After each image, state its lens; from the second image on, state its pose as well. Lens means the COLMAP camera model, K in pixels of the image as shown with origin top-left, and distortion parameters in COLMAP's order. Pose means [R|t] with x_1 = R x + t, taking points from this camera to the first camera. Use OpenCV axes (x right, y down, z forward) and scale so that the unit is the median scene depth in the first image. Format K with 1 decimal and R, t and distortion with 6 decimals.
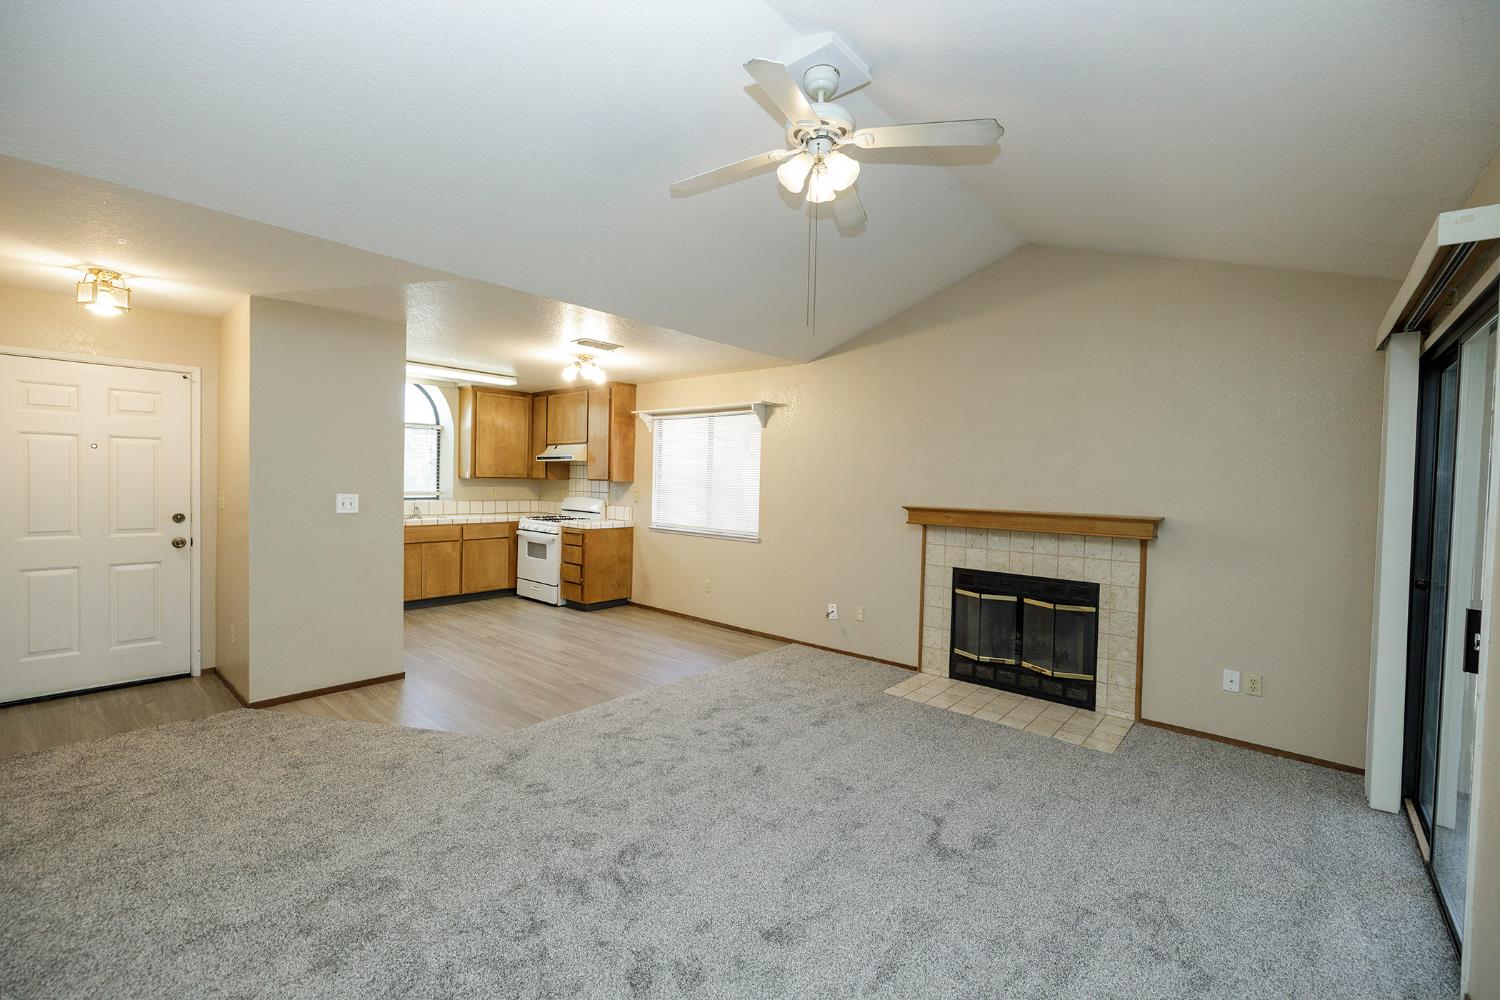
lens RADIAL K [[624.9, 0, 739.8], [0, 624.9, 495.2], [0, 0, 1]] dist [-0.001506, -0.000025]
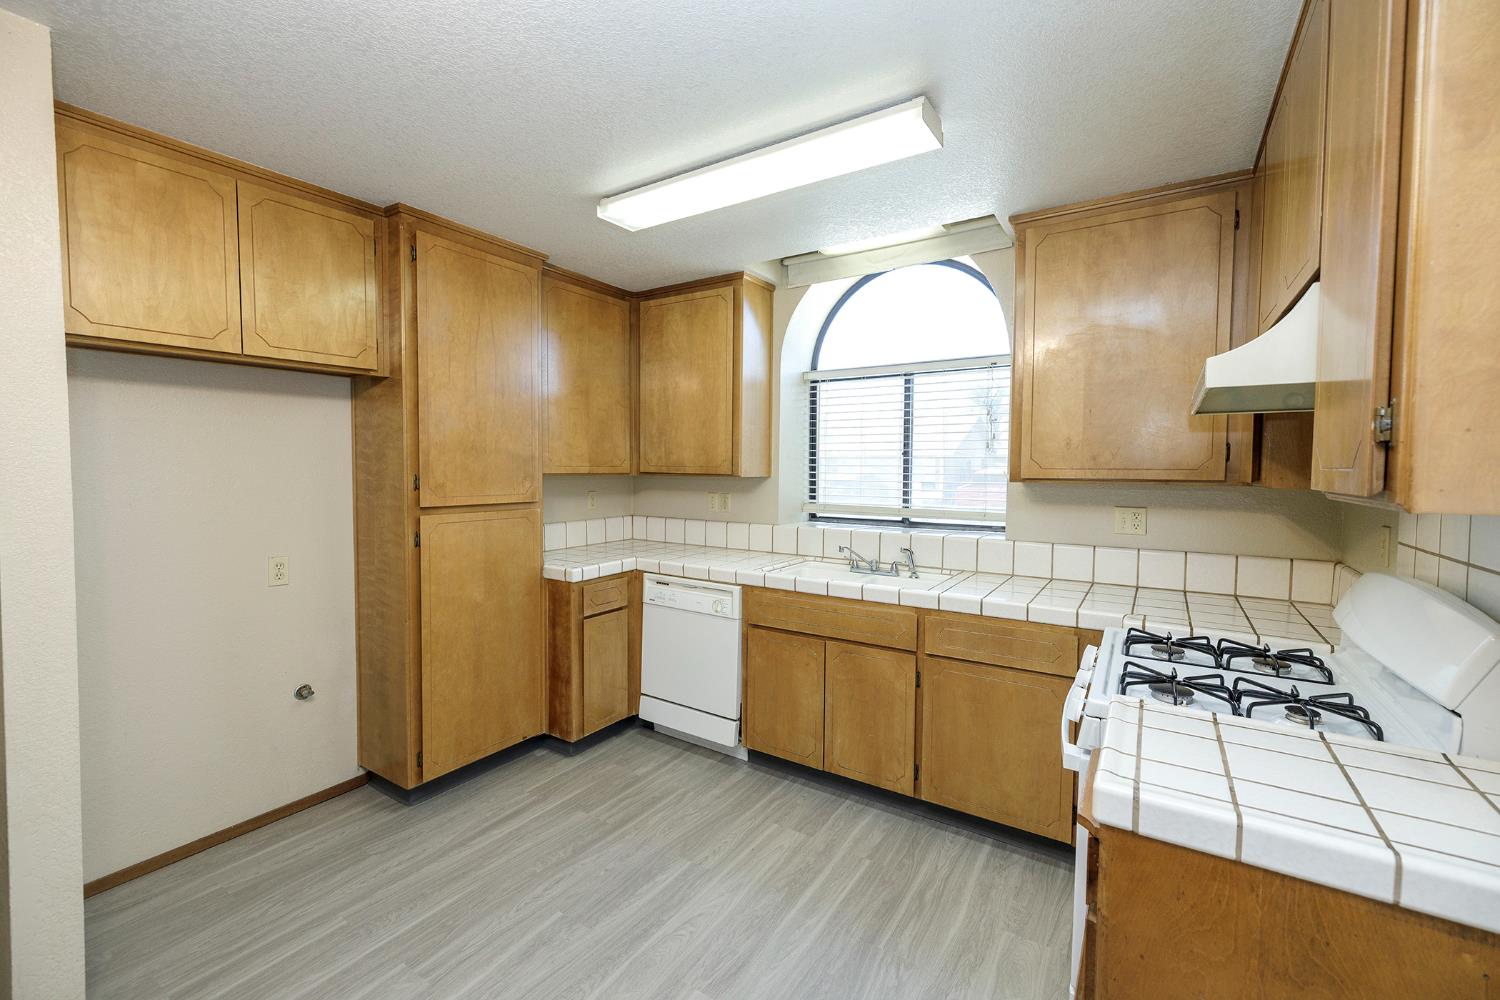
lens RADIAL K [[627.7, 0, 740.2], [0, 627.7, 494.4], [0, 0, 1]] dist [0.001097, 0.000395]
pose [[0.131989, 0.023354, -0.990976, -0.126396], [-0.027995, 0.999411, 0.019824, -0.030498], [0.990856, 0.025126, 0.132565, 1.055801]]
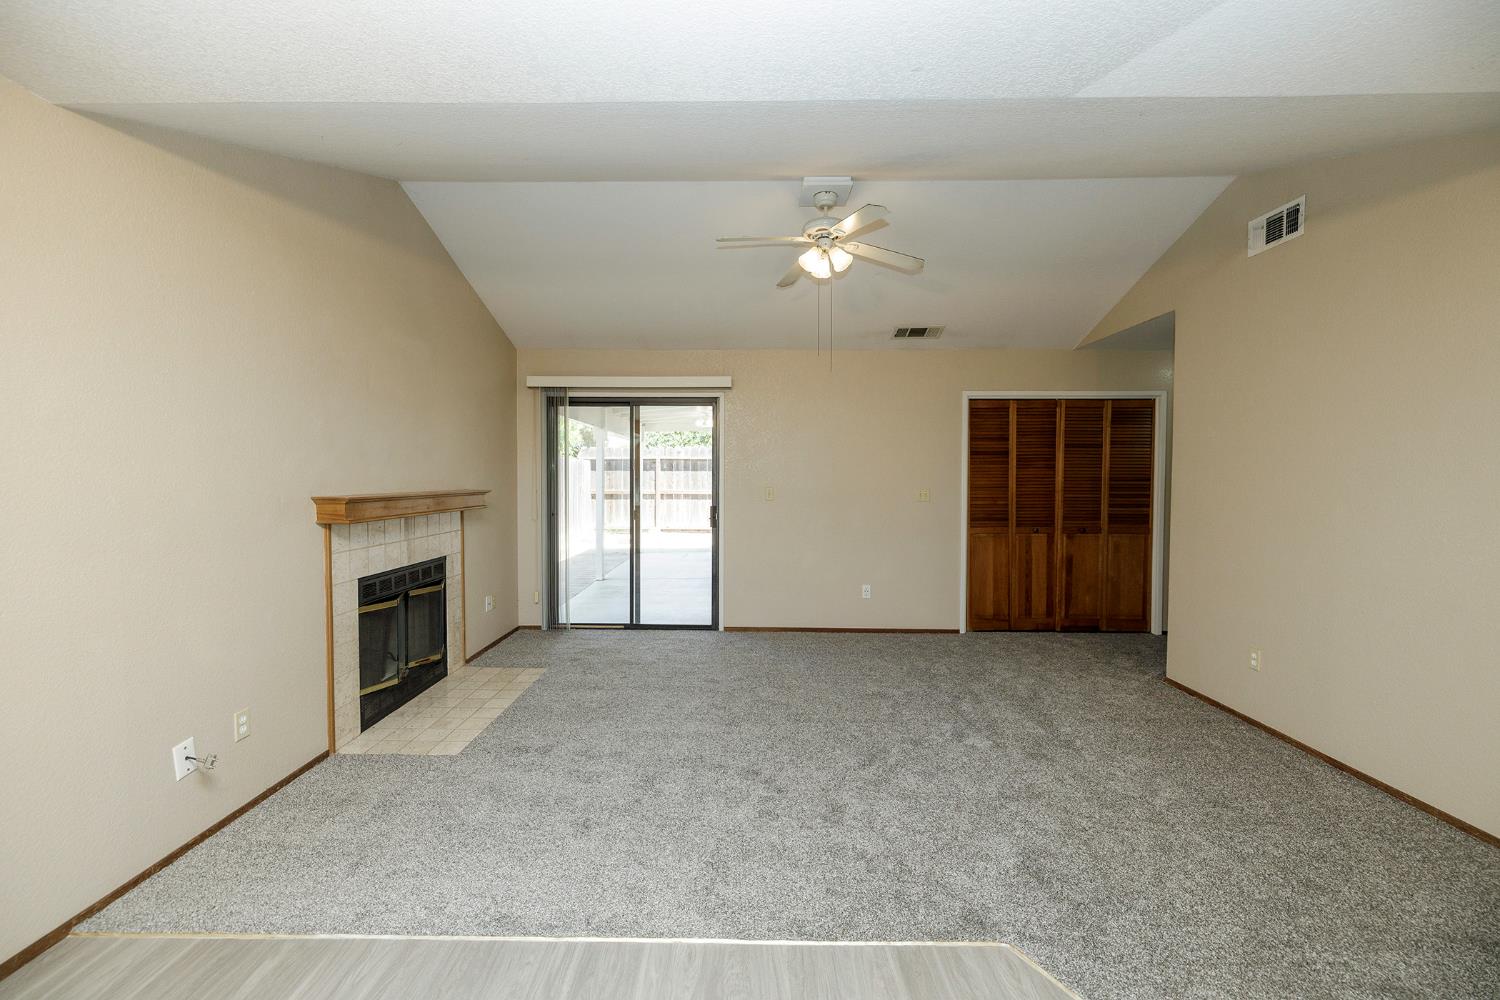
lens RADIAL K [[627.7, 0, 740.2], [0, 627.7, 494.4], [0, 0, 1]] dist [0.001097, 0.000395]
pose [[-0.647411, -0.047522, 0.760658, -0.397941], [0.001088, 0.997995, 0.063276, -0.020545], [-0.762140, 0.041793, -0.646061, 0.934680]]
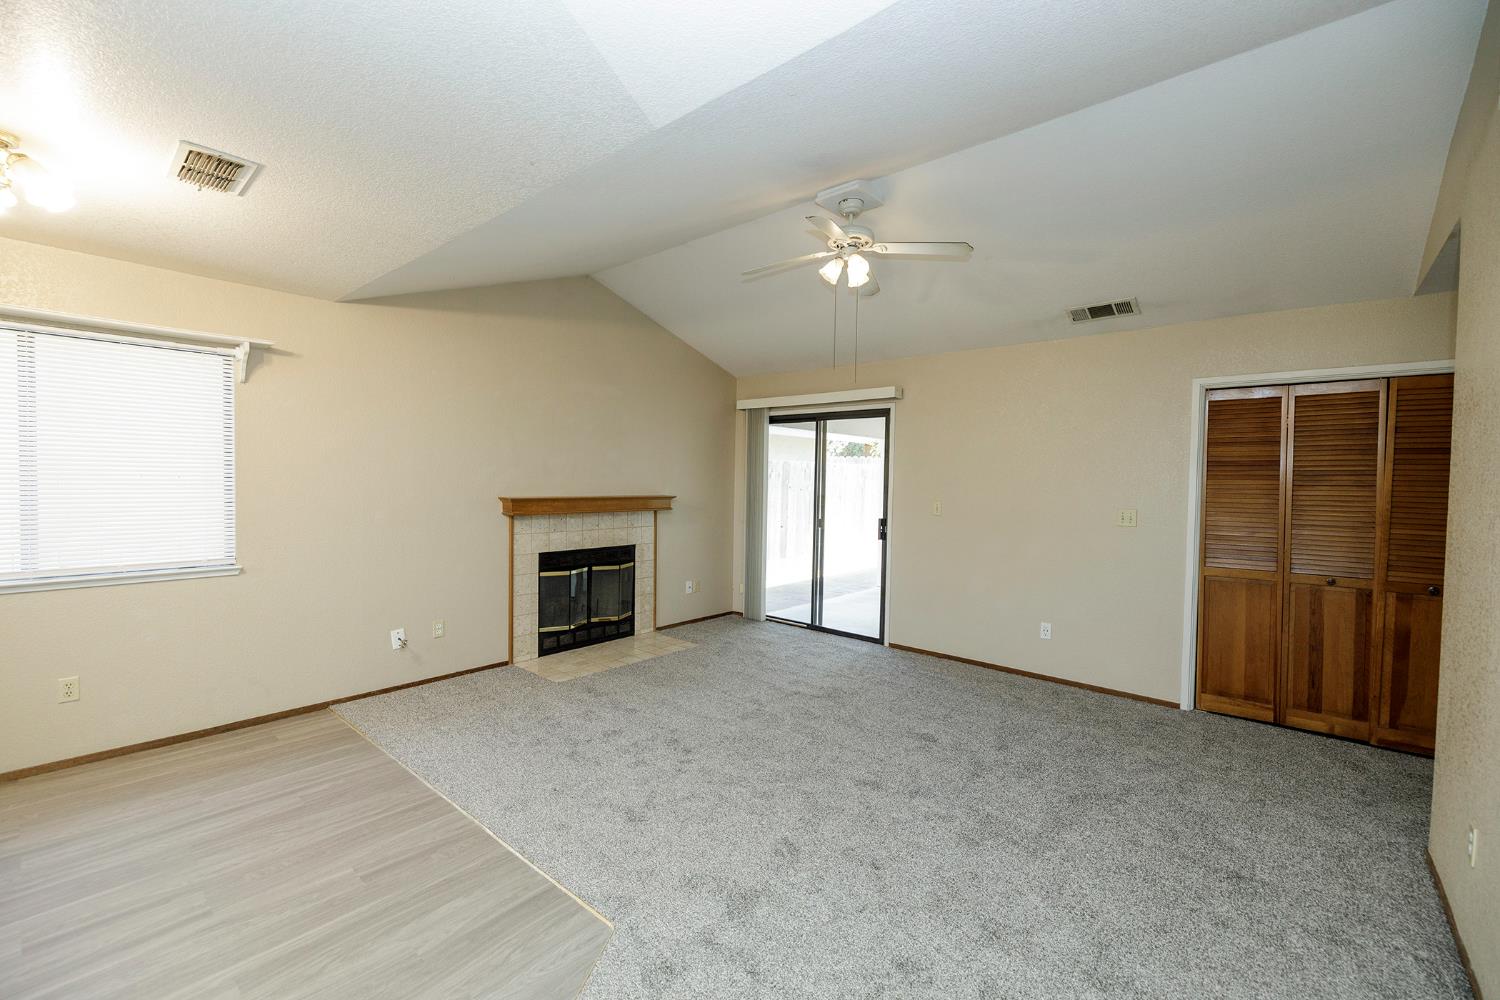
lens RADIAL K [[629.5, 0, 740.9], [0, 629.5, 497.5], [0, 0, 1]] dist [0.001316, 0.000233]
pose [[0.000810, -0.054162, 0.998532, -0.595795], [0.008696, 0.998495, 0.054153, -0.027207], [-0.999962, 0.008640, 0.001280, 0.544250]]
